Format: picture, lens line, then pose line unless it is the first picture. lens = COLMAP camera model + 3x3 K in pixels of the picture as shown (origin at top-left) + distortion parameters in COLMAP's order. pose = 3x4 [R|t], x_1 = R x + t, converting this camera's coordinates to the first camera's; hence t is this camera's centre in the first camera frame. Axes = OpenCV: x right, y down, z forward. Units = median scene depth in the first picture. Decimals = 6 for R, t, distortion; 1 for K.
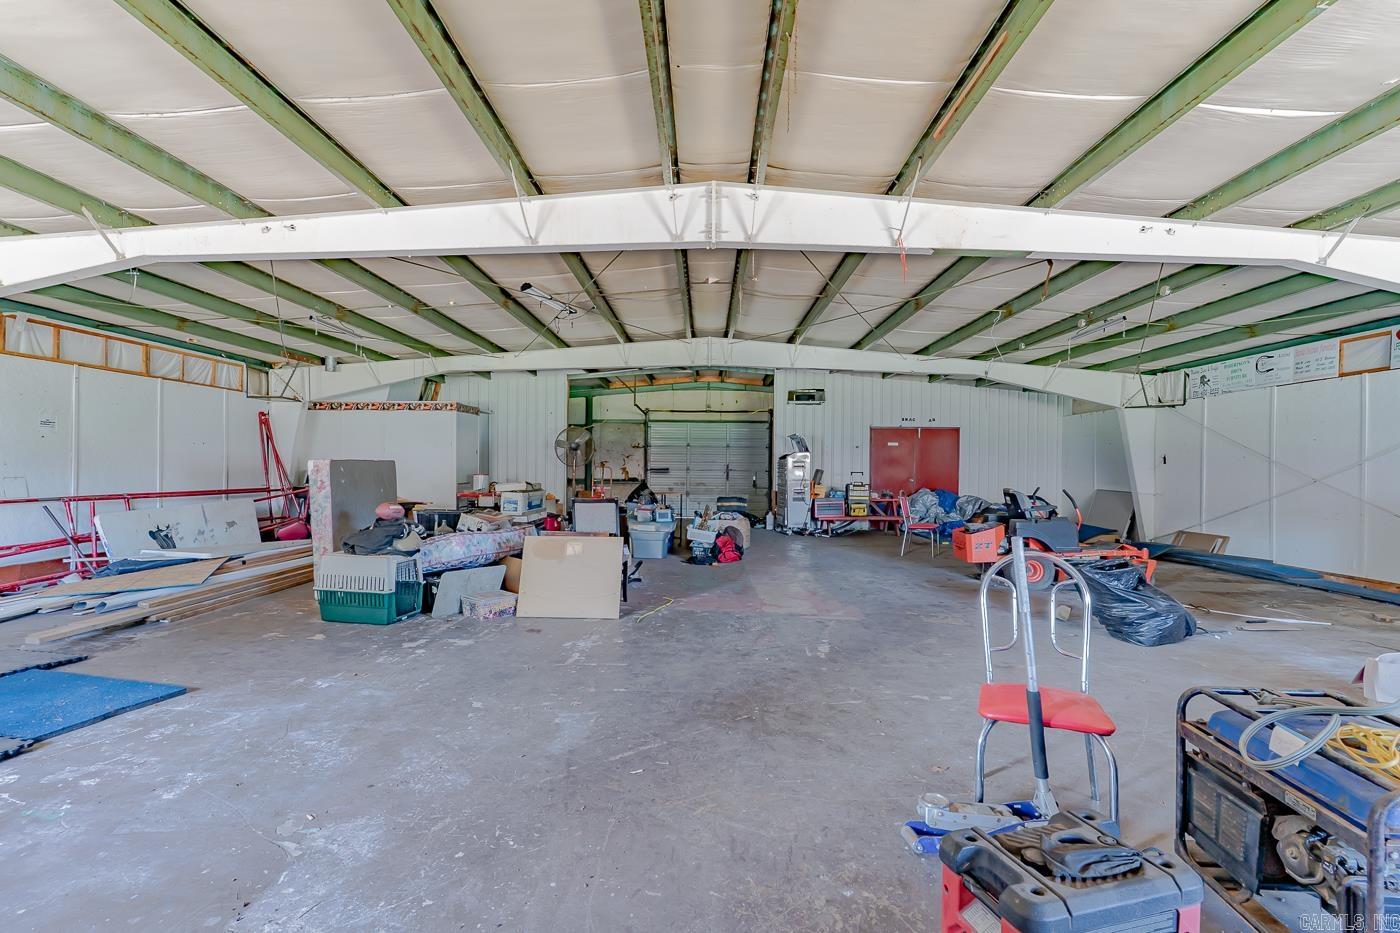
lens RADIAL K [[668.4, 0, 700.0], [0, 668.4, 466.5], [0, 0, 1]] dist [-0.001573, 0.000549]
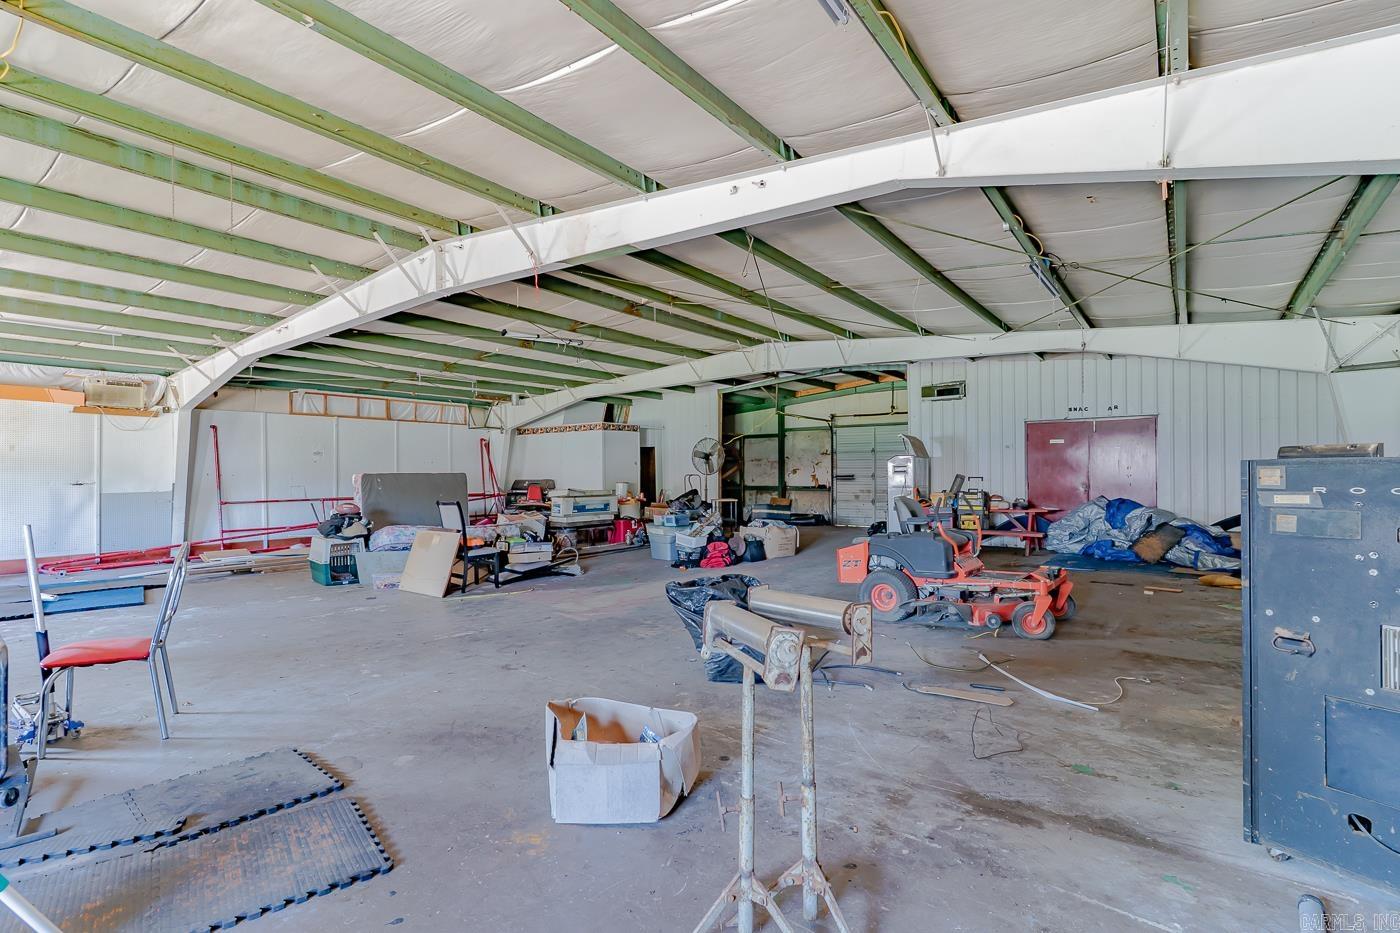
lens RADIAL K [[673.0, 0, 695.8], [0, 673.0, 476.6], [0, 0, 1]] dist [-0.002171, -0.000785]
pose [[0.813116, -0.010822, -0.582002, 0.404999], [0.013575, 0.999908, 0.000372, 0.002073], [0.581944, -0.008203, 0.813188, 0.100912]]
